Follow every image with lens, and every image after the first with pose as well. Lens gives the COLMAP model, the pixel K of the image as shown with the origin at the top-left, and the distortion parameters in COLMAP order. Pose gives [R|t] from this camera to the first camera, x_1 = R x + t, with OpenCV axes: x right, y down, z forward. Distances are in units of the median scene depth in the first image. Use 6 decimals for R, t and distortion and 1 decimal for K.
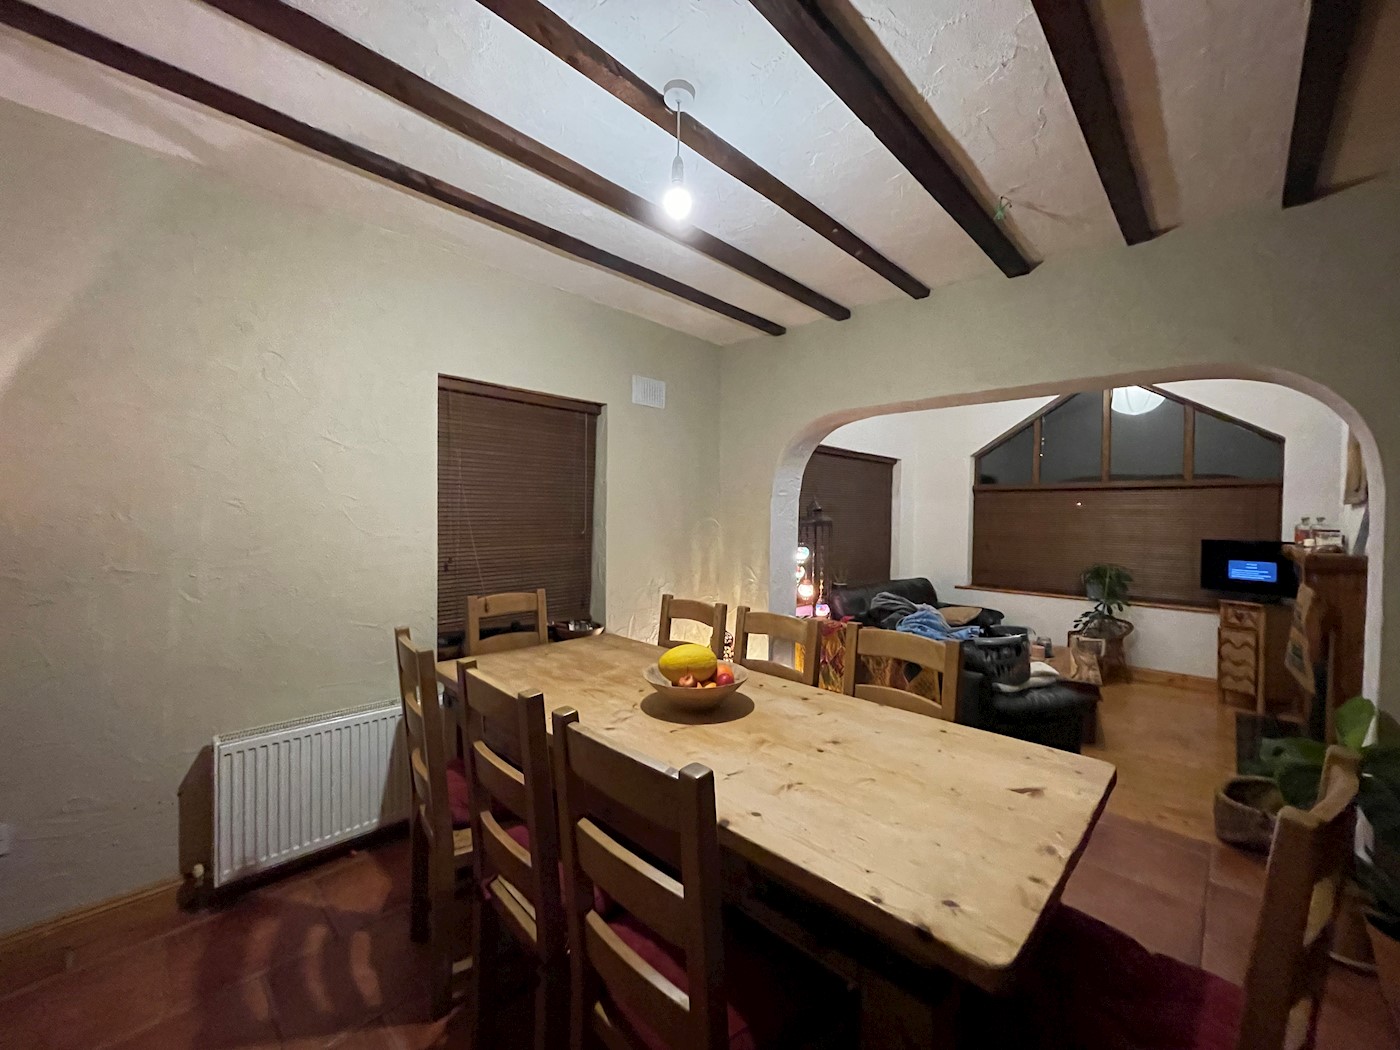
lens RADIAL K [[561.8, 0, 697.4], [0, 561.8, 525.1], [0, 0, 1]] dist [-0.006953, 0.001097]
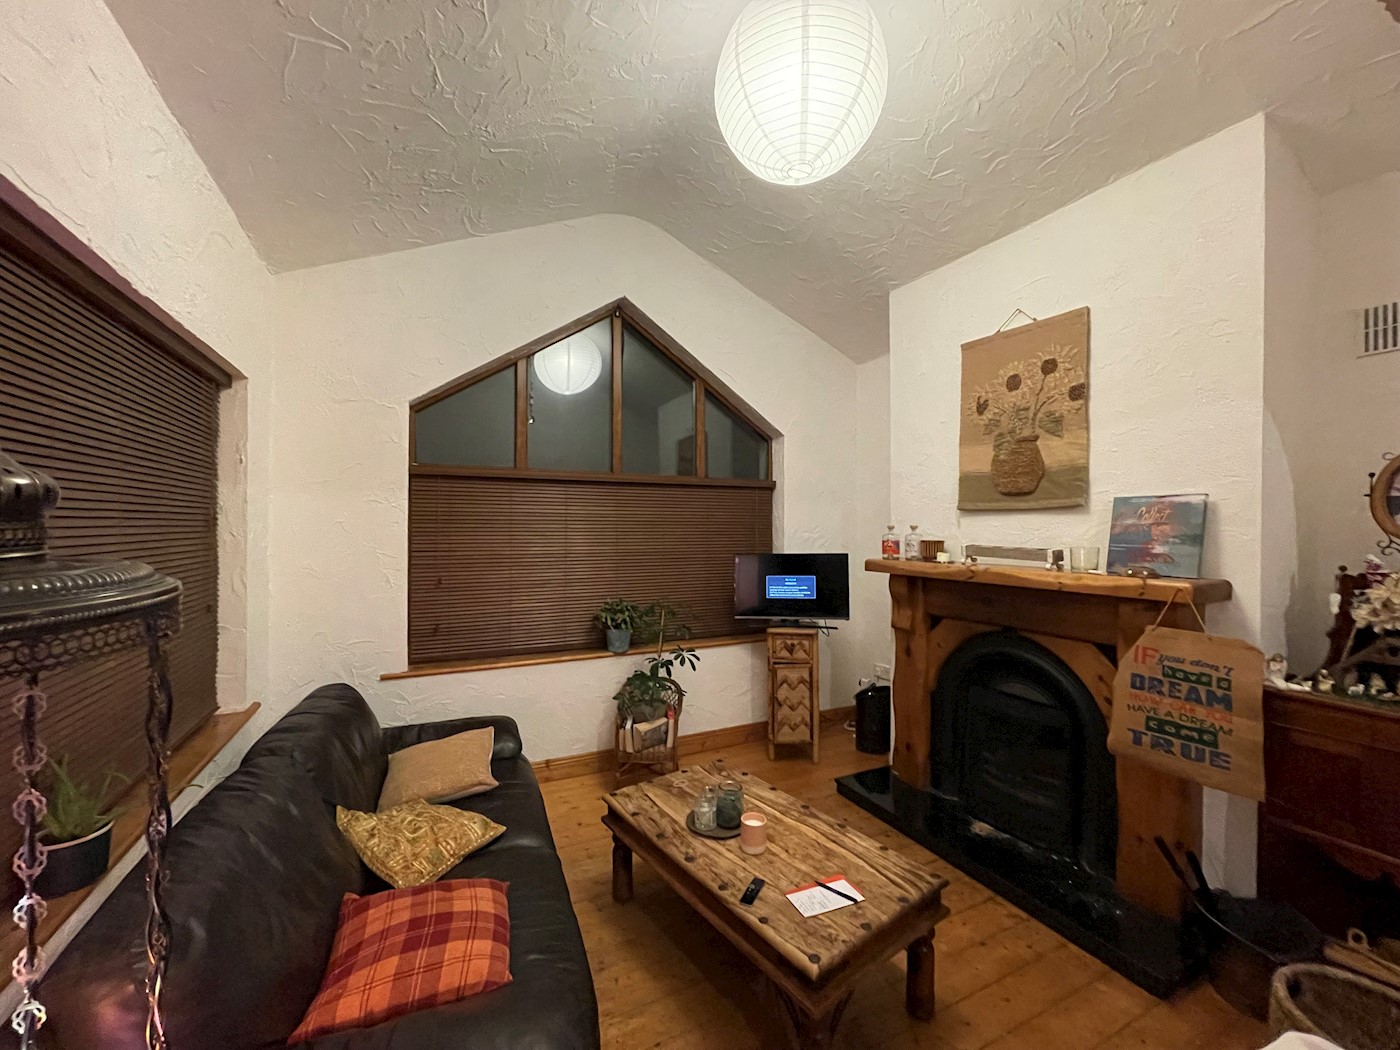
lens RADIAL K [[561.8, 0, 698.3], [0, 561.8, 522.3], [0, 0, 1]] dist [-0.006953, 0.001097]
pose [[0.346111, -0.008854, 0.938152, 0.141467], [0.018092, 0.999833, 0.002762, -0.019122], [-0.938019, 0.016017, 0.346214, 0.720495]]
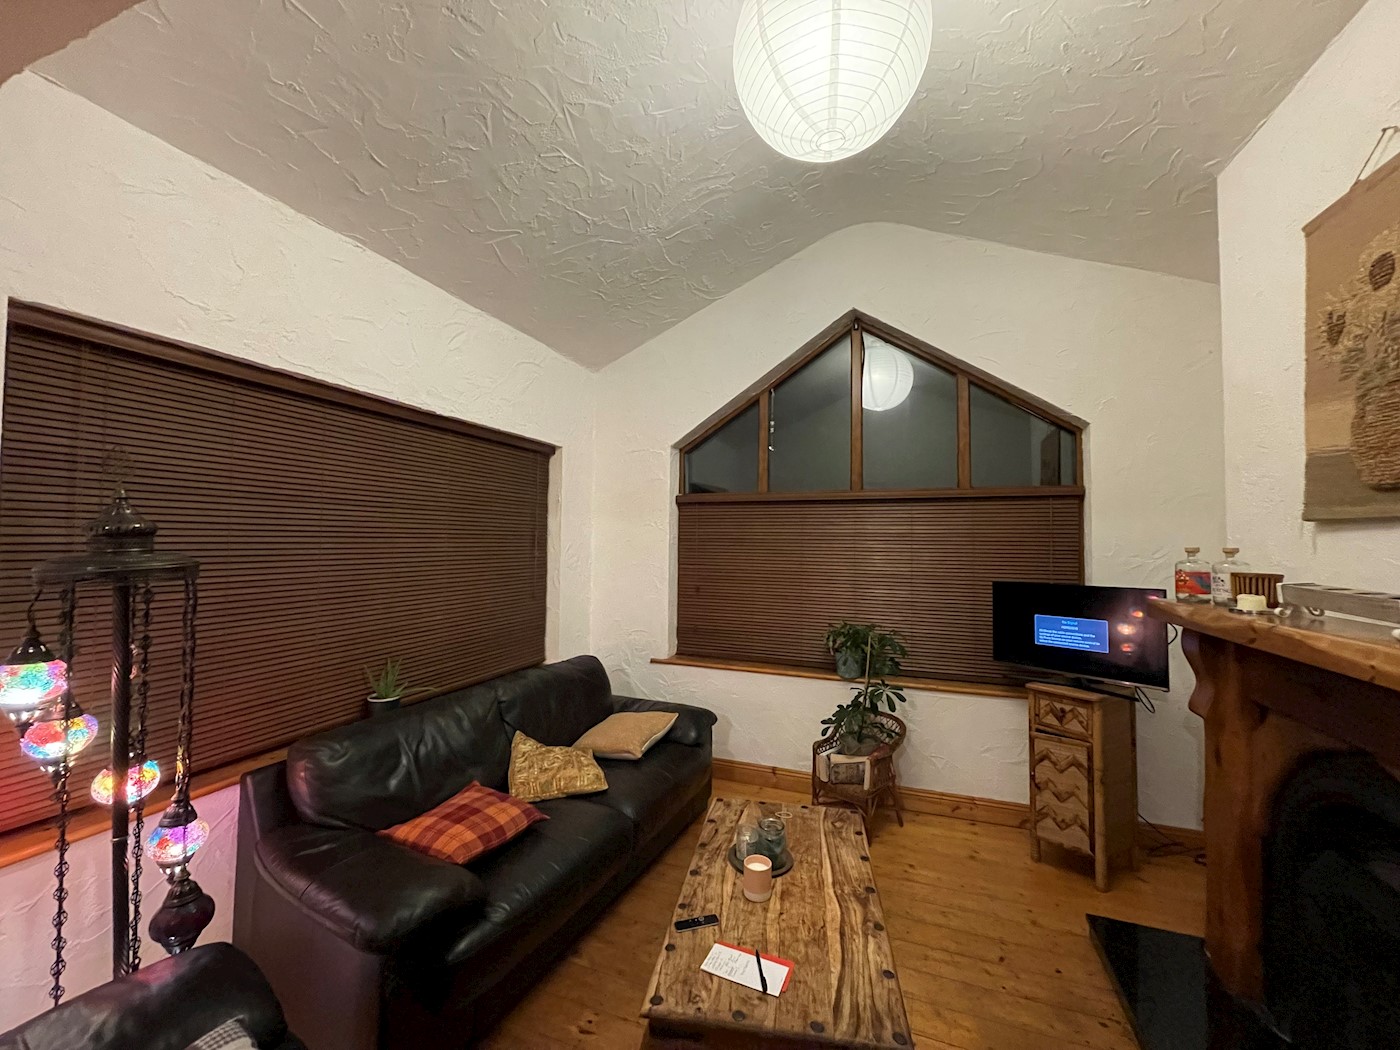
lens RADIAL K [[561.8, 0, 700.9], [0, 561.8, 524.8], [0, 0, 1]] dist [-0.006953, 0.001097]
pose [[0.920467, 0.006807, 0.390760, 0.332129], [0.010235, 0.999086, -0.041513, -0.013305], [-0.390685, 0.042211, 0.919556, 0.509496]]
